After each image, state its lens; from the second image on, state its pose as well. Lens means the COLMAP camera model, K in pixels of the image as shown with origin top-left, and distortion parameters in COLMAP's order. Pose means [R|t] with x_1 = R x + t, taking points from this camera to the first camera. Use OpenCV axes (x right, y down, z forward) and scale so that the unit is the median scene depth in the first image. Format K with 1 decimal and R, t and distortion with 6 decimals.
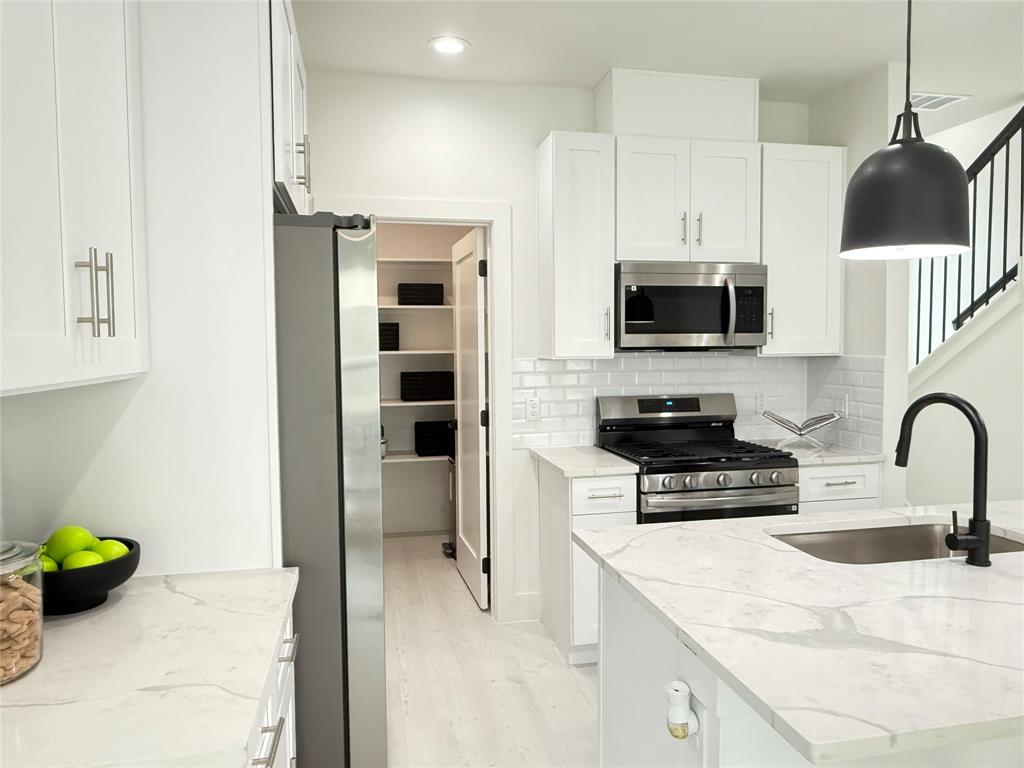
lens RADIAL K [[711.8, 0, 512.7], [0, 711.8, 379.8], [0, 0, 1]] dist [-0.000947, 0.000595]
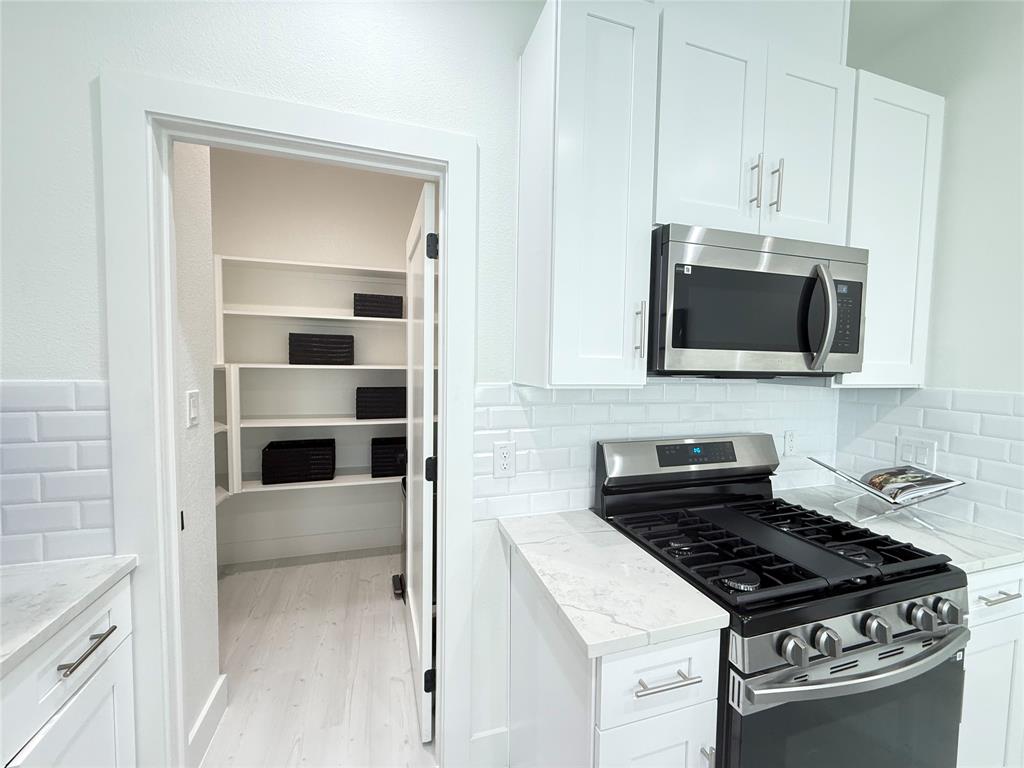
lens RADIAL K [[407.4, 0, 512.0], [0, 407.4, 384.0], [0, 0, 1]] dist [0.000898, 0.000138]
pose [[0.995052, 0.020308, 0.097263, -0.002540], [-0.020615, 0.999785, 0.002155, -0.029911], [-0.097198, -0.004149, 0.995256, 0.617254]]
